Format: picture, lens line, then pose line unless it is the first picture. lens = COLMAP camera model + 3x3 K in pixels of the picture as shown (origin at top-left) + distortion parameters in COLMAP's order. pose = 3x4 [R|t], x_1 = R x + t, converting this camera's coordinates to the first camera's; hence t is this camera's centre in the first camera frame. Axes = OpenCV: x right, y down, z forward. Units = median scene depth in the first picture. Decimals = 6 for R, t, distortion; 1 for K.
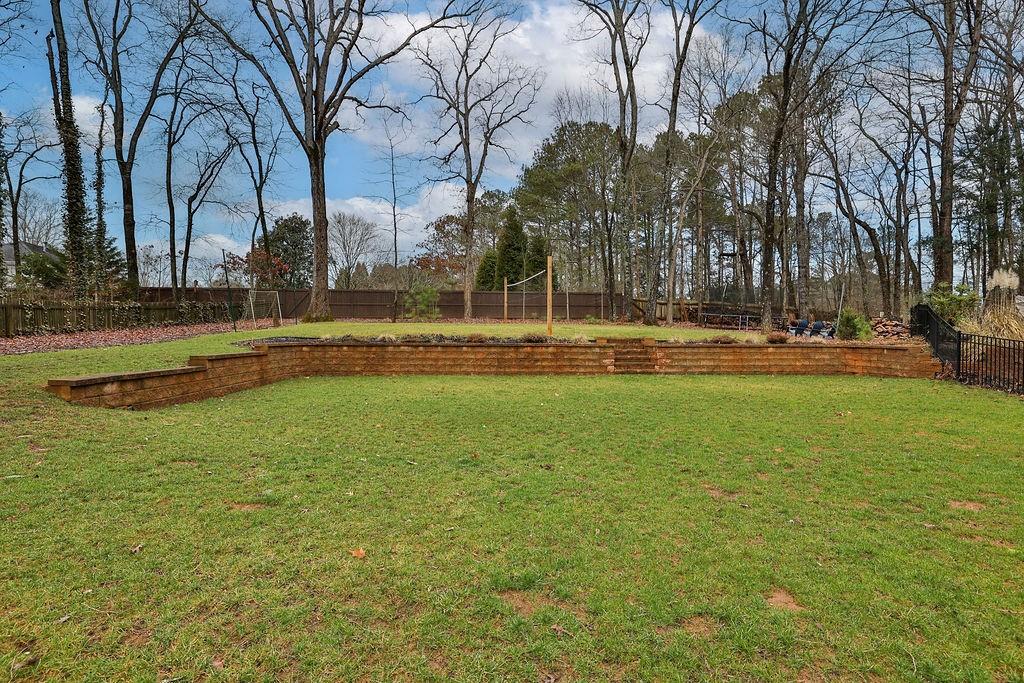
lens RADIAL K [[468.4, 0, 510.8], [0, 468.4, 343.3], [0, 0, 1]] dist [-0.011338, -0.000078]
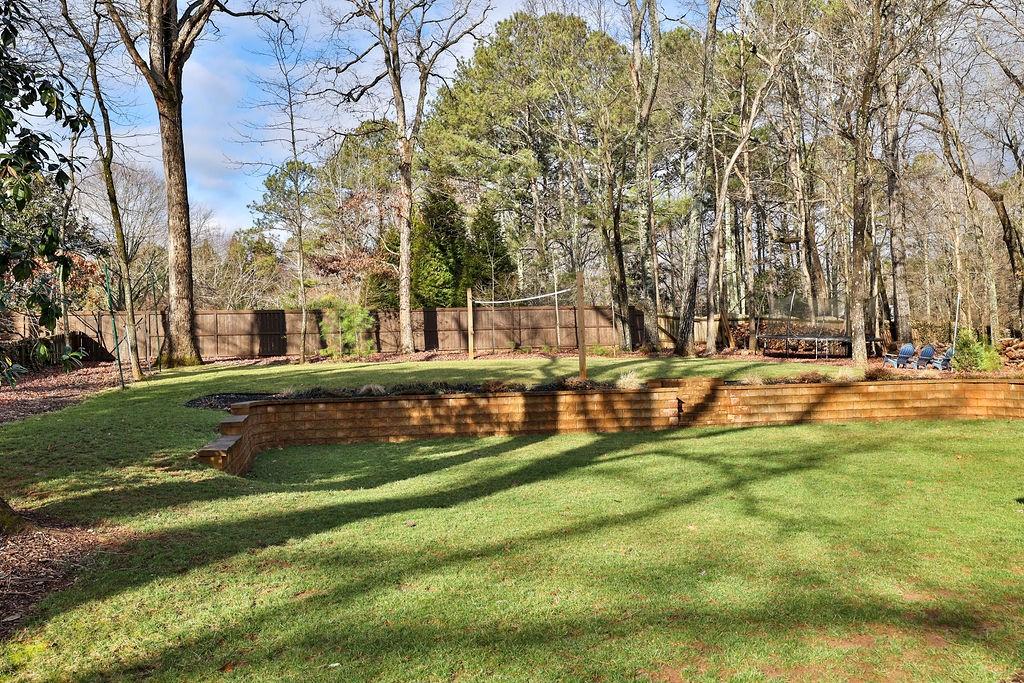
lens RADIAL K [[890.0, 0, 512.4], [0, 890.0, 341.0], [0, 0, 1]] dist [0.073339, 0.005073]
pose [[0.987593, -0.025593, 0.154937, -0.179997], [0.033720, 0.998177, -0.050056, -0.007133], [-0.153374, 0.054659, 0.986655, -0.264942]]
